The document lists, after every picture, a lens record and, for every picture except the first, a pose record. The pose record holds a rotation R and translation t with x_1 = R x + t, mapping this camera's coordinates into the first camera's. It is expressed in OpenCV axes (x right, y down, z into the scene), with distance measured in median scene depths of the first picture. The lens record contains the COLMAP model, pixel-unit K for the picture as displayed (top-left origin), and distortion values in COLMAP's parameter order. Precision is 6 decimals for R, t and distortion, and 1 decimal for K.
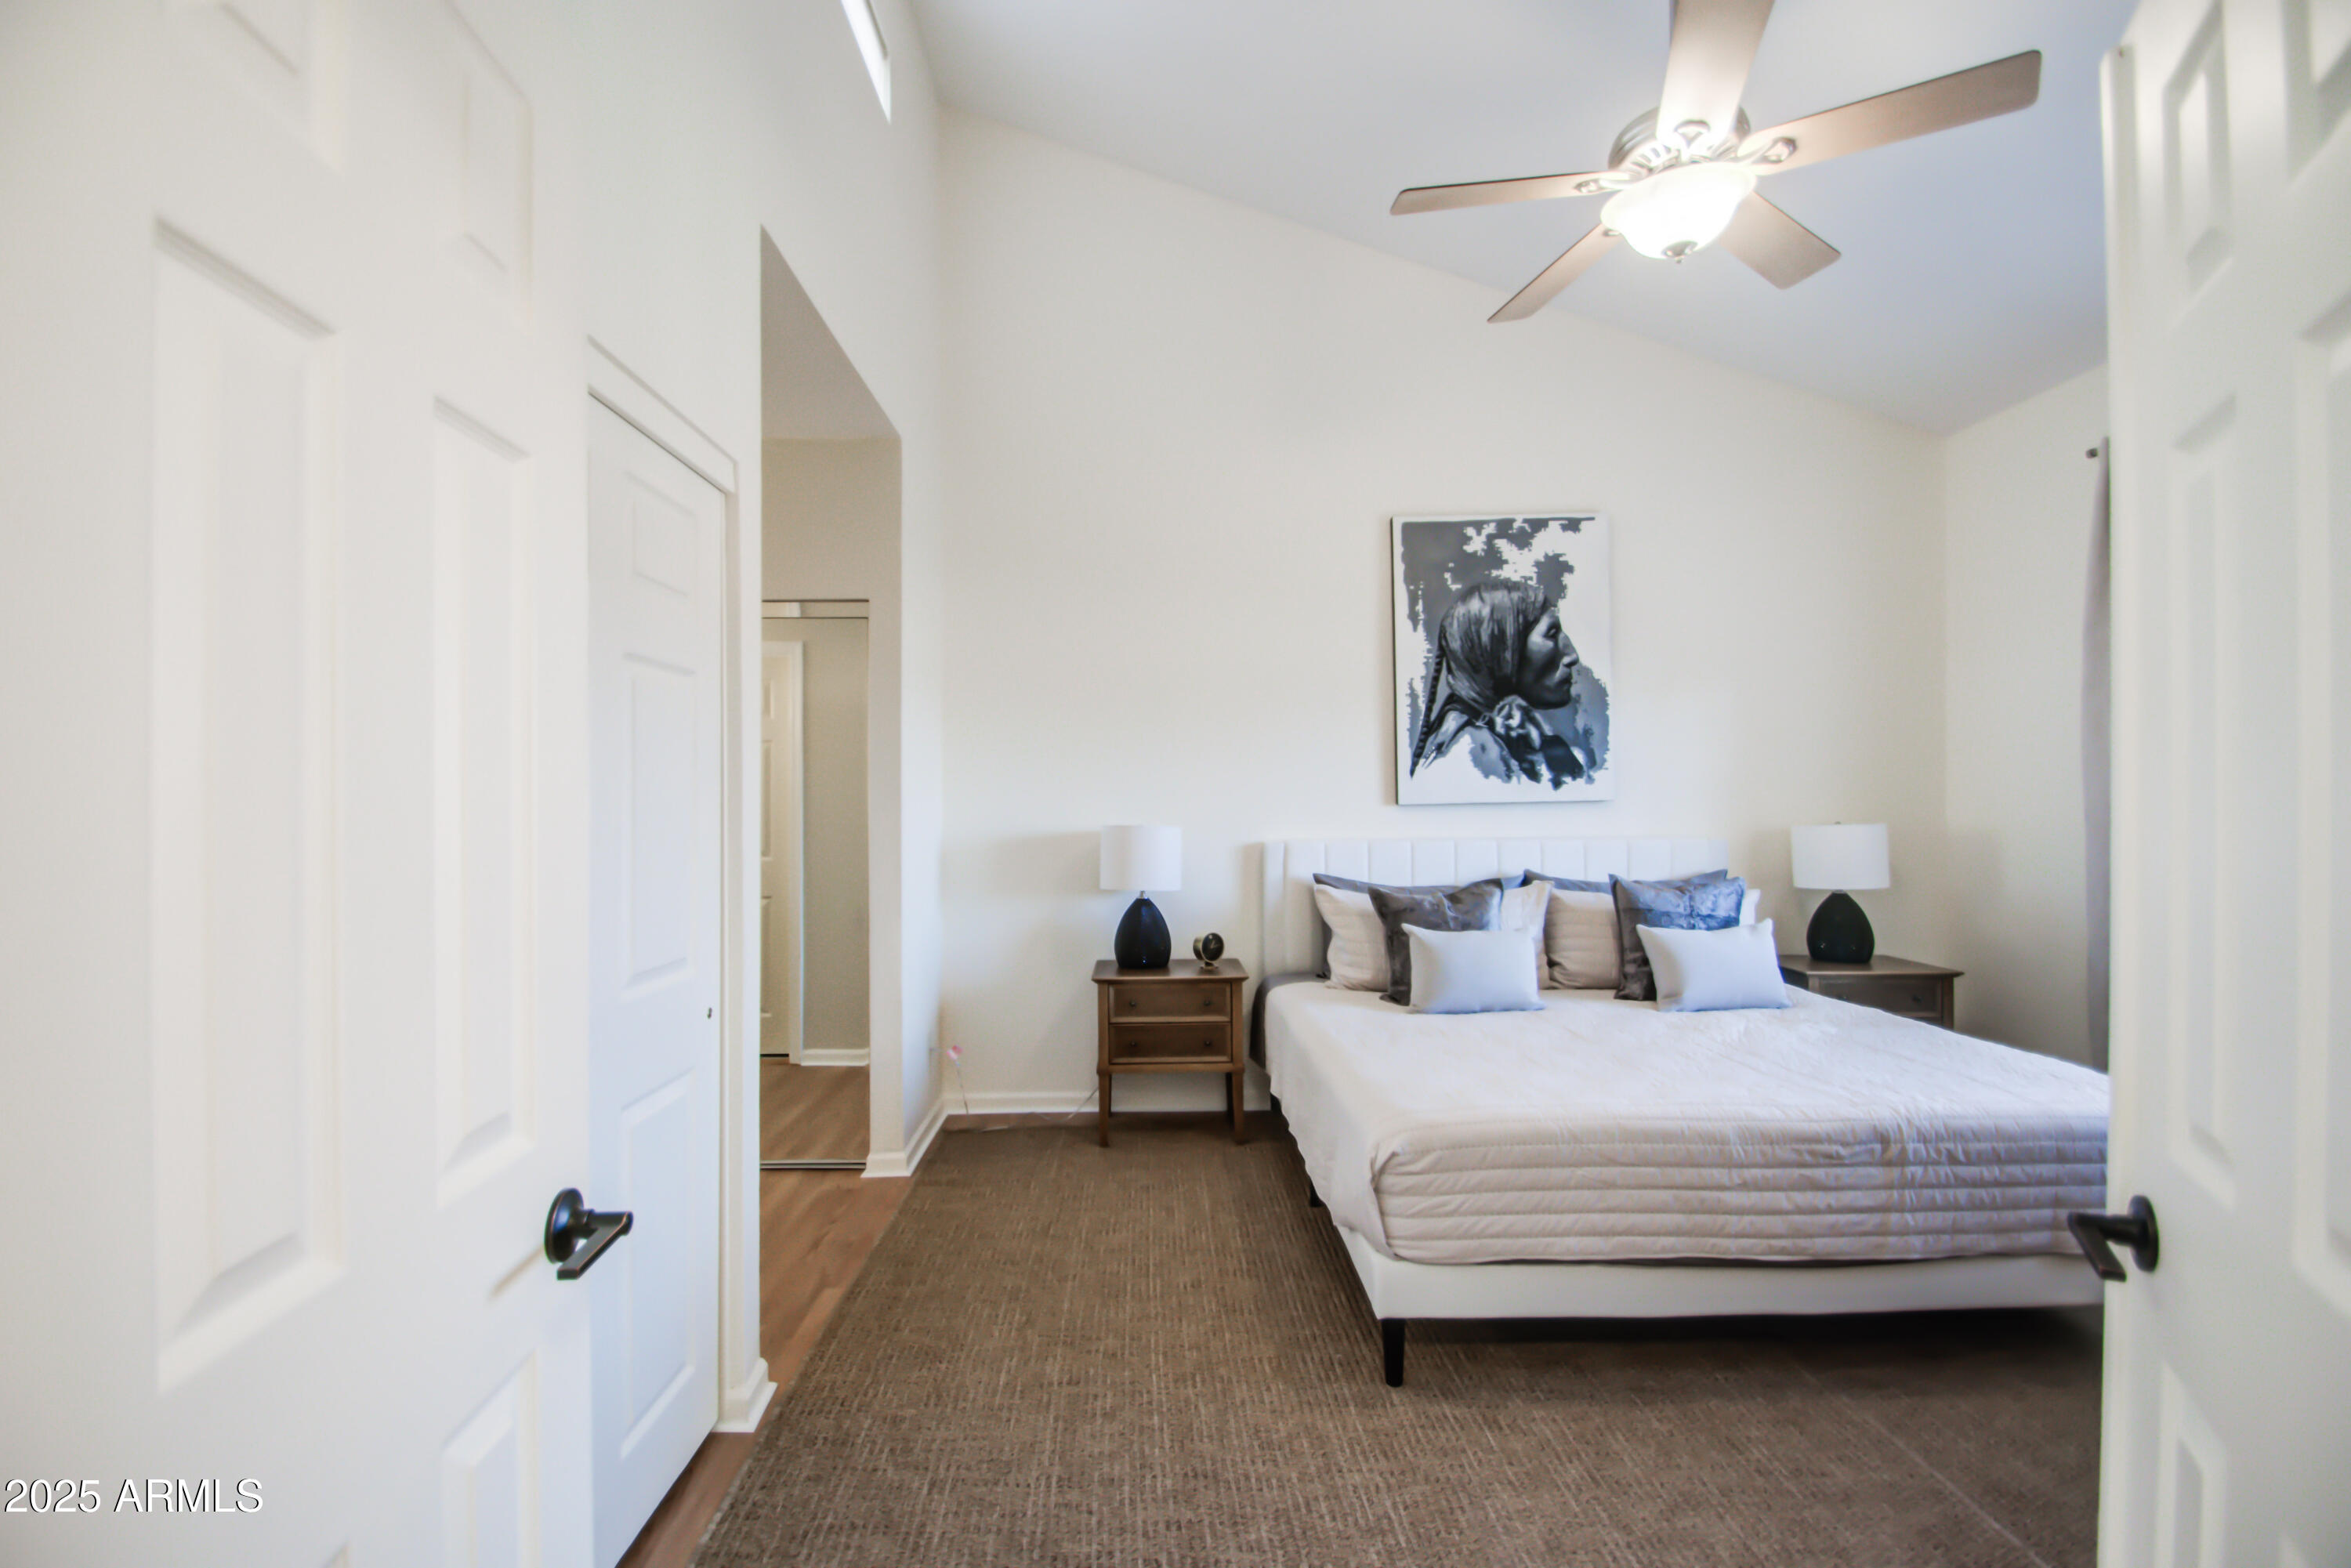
lens RADIAL K [[1037.6, 0, 1144.0], [0, 1037.6, 803.1], [0, 0, 1]] dist [0.002480, -0.012857]
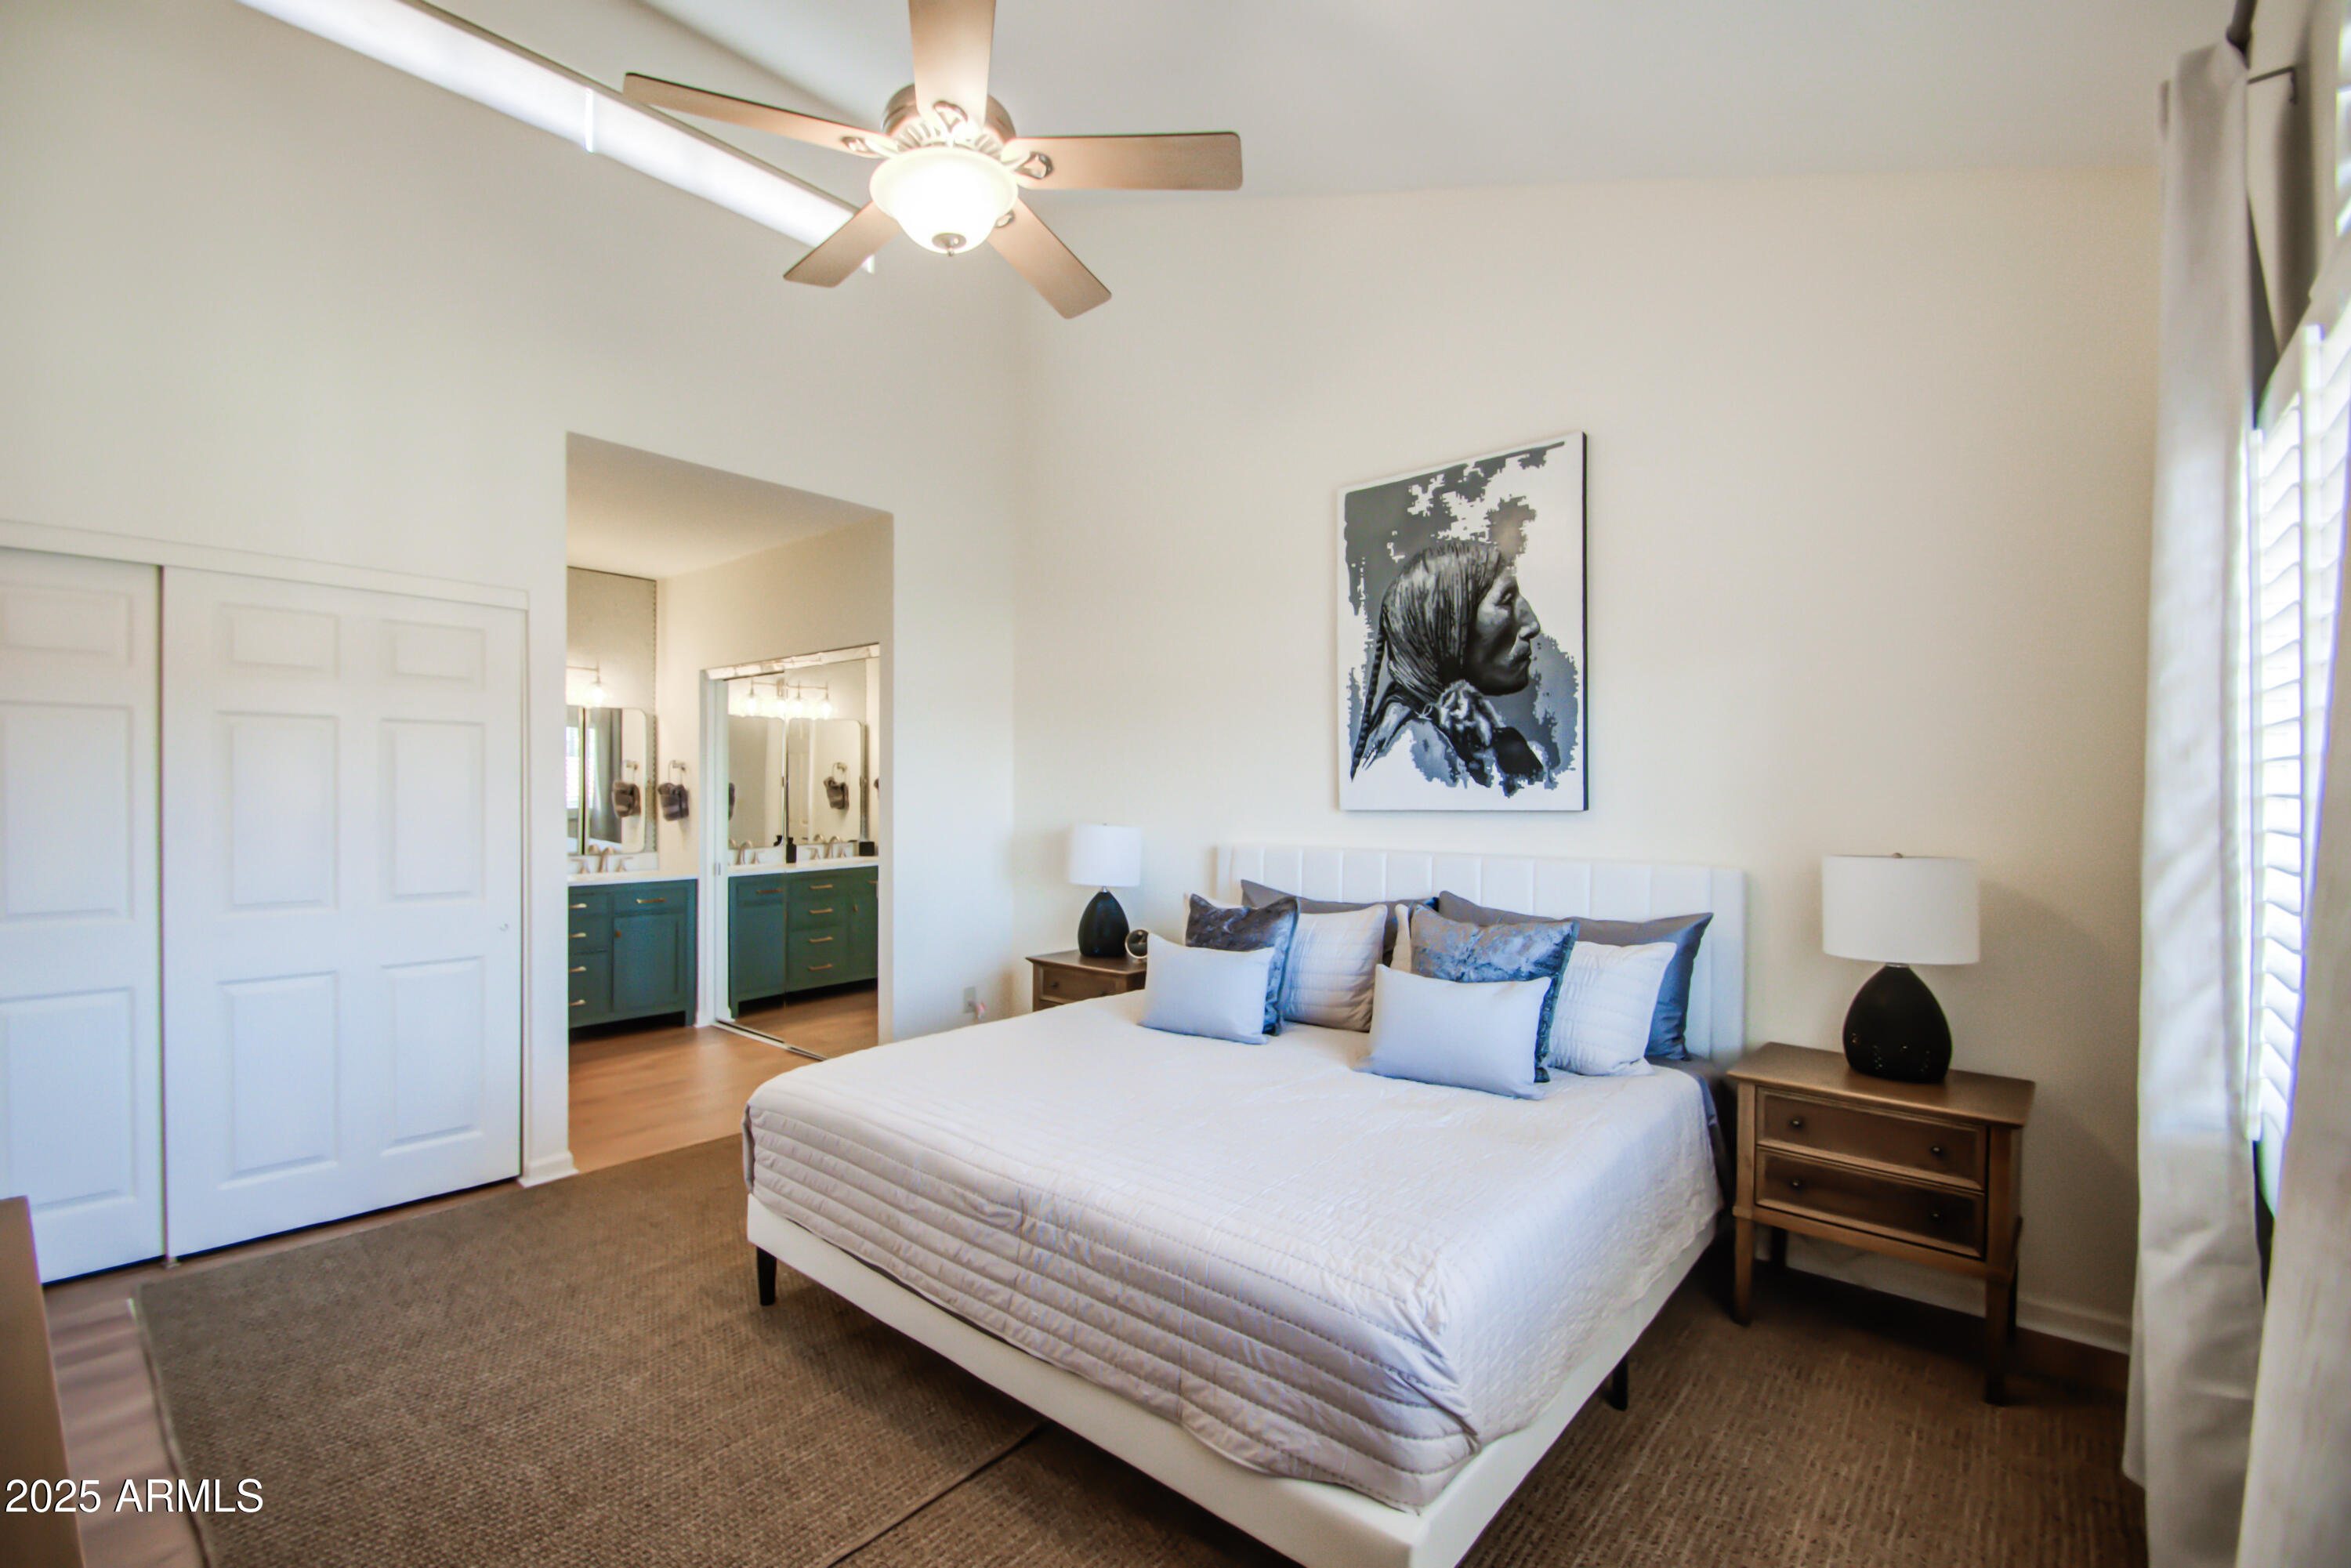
lens RADIAL K [[1037.6, 0, 1144.0], [0, 1037.6, 803.1], [0, 0, 1]] dist [0.002480, -0.012857]
pose [[0.747495, 0.017584, -0.664034, 0.716278], [-0.012192, 0.999844, 0.012753, -0.013999], [0.664155, -0.001437, 0.747593, 0.218826]]
